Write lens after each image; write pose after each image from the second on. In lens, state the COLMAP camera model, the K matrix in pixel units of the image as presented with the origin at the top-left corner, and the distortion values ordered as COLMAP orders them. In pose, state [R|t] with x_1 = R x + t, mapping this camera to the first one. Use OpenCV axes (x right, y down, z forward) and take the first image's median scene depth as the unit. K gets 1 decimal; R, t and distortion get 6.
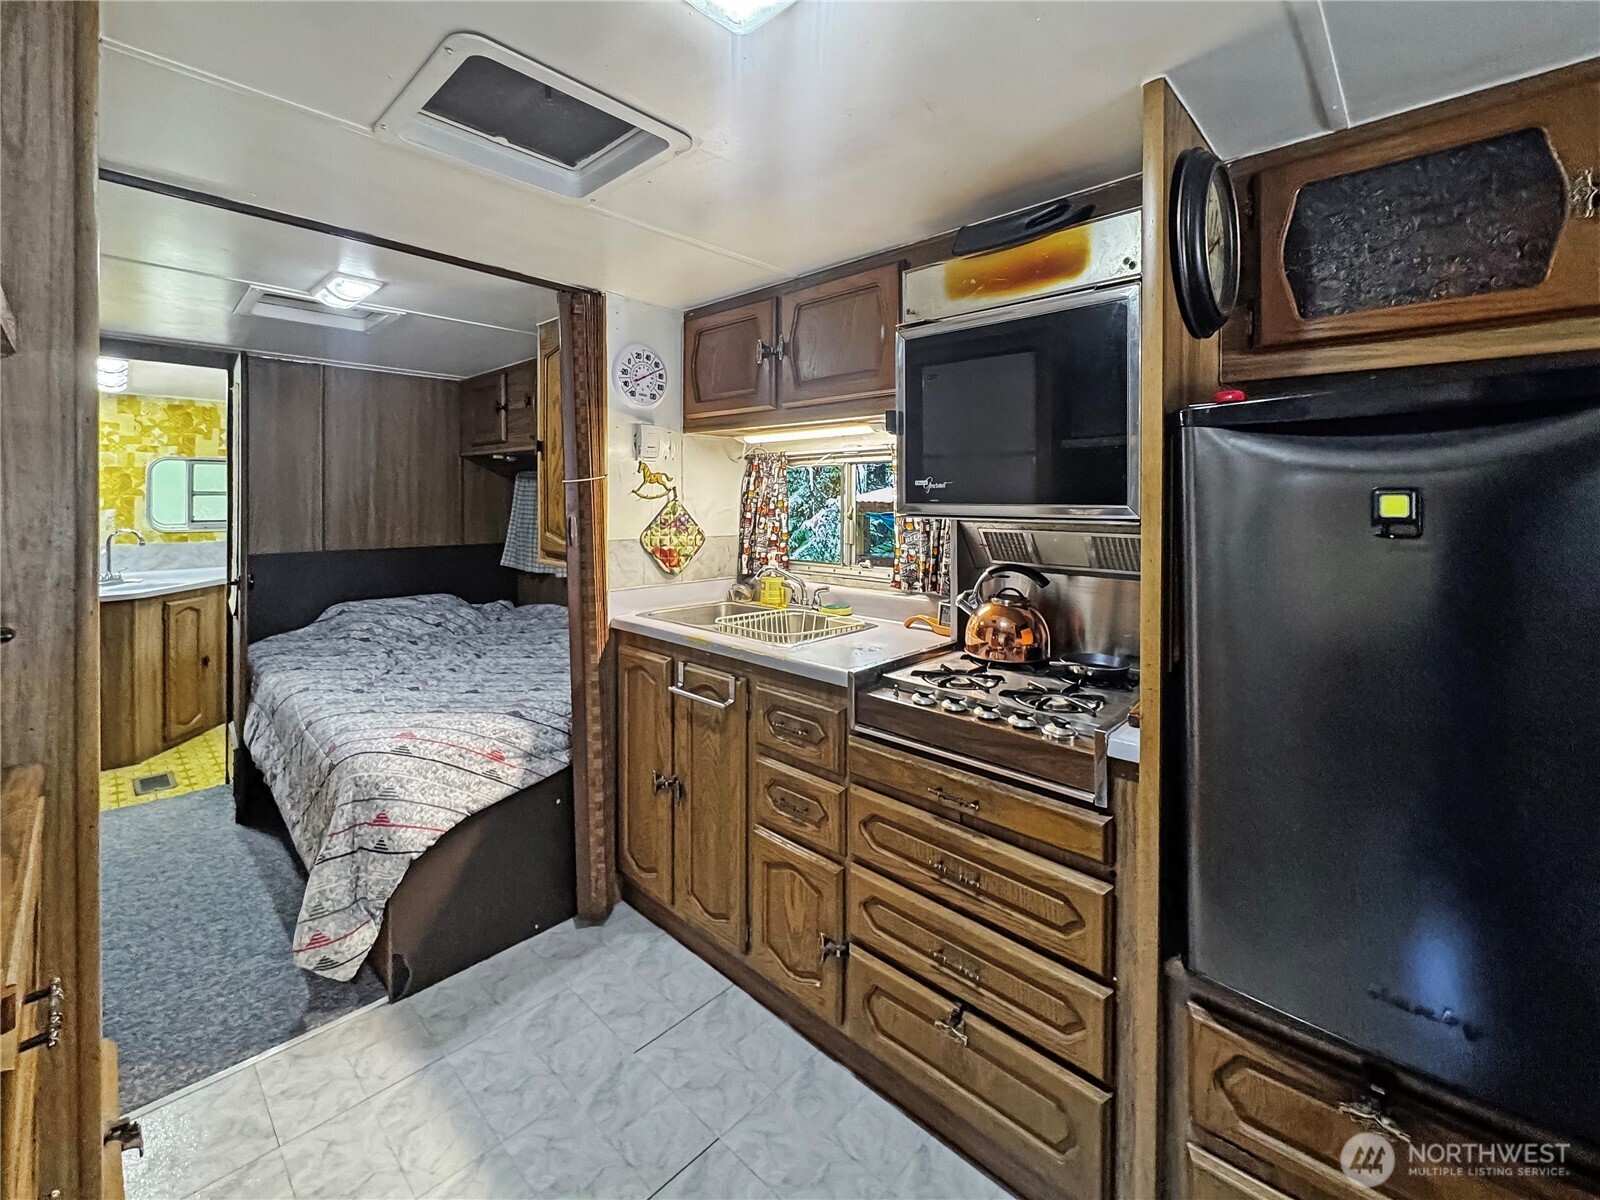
lens RADIAL K [[686.3, 0, 804.7], [0, 686.3, 497.4], [0, 0, 1]] dist [-0.004044, -0.000300]
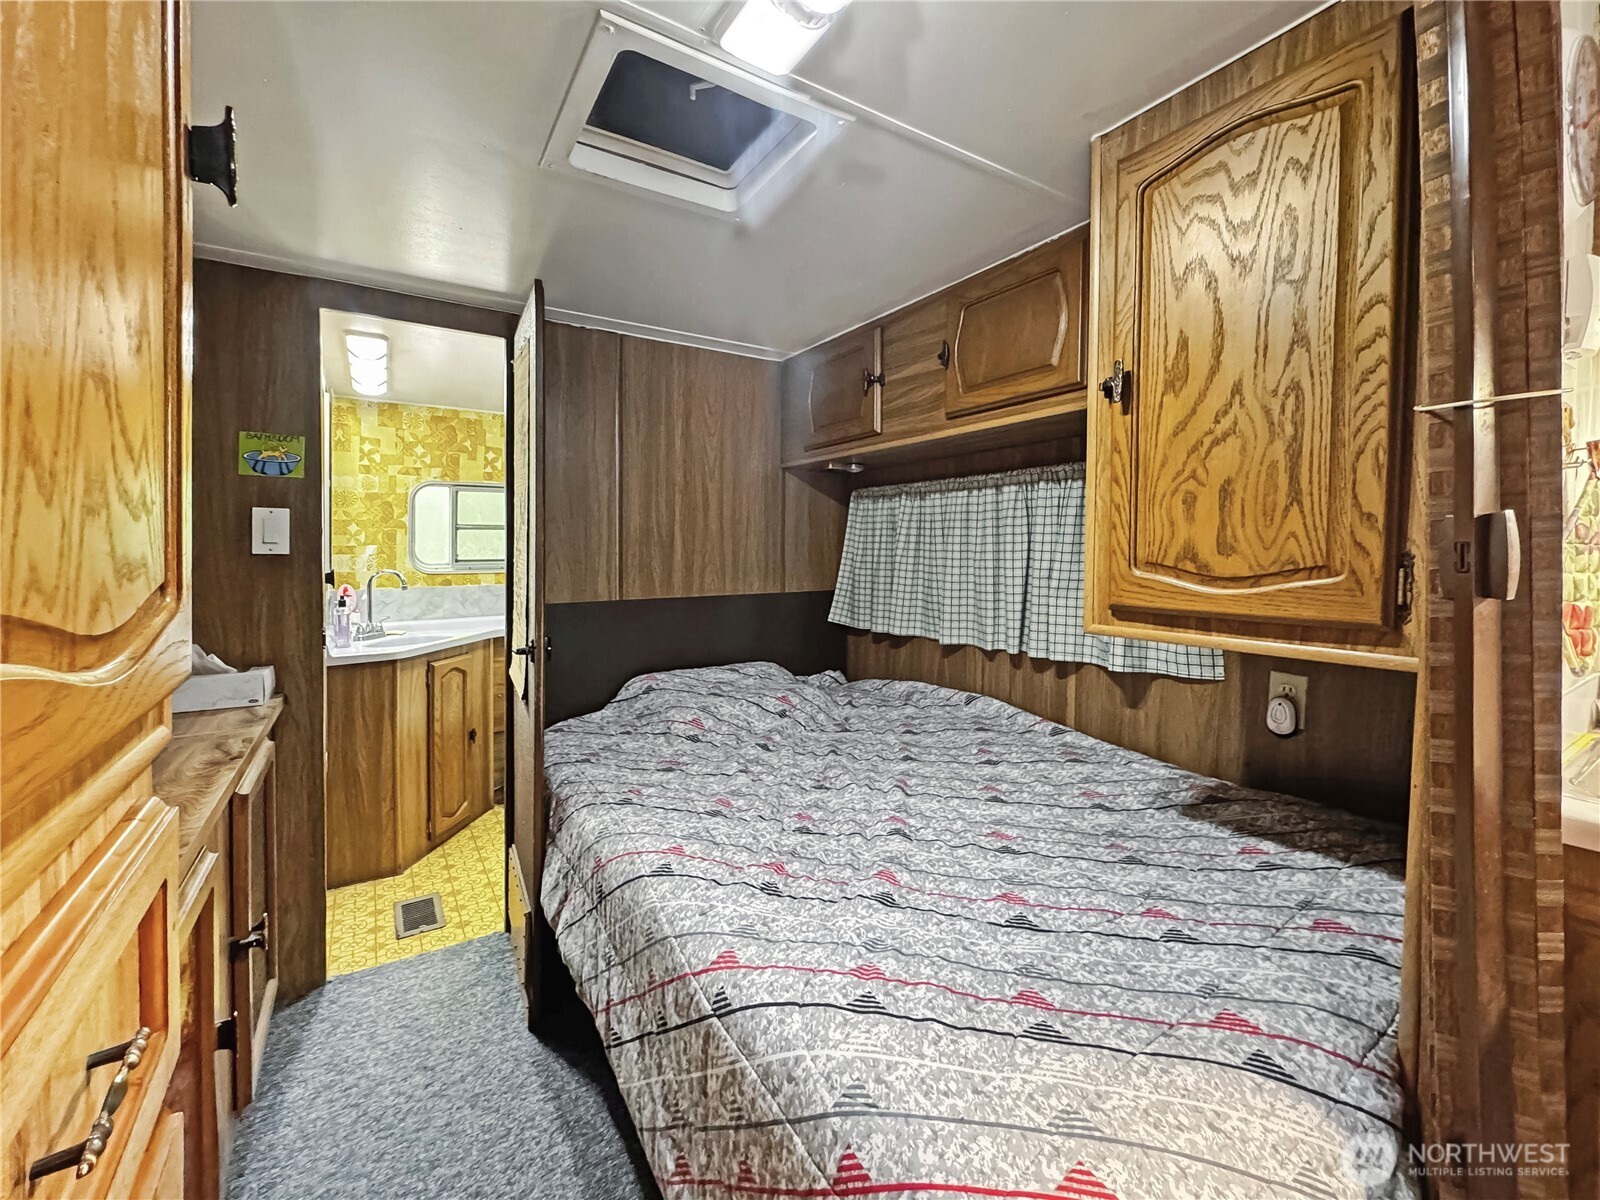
lens RADIAL K [[662.4, 0, 801.3], [0, 662.4, 553.0], [0, 0, 1]] dist [-0.000537, 0.000017]
pose [[0.972647, -0.001815, -0.232279, -0.510097], [0.002642, 0.999991, 0.003250, 0.039898], [0.232271, -0.003775, 0.972644, 0.534681]]
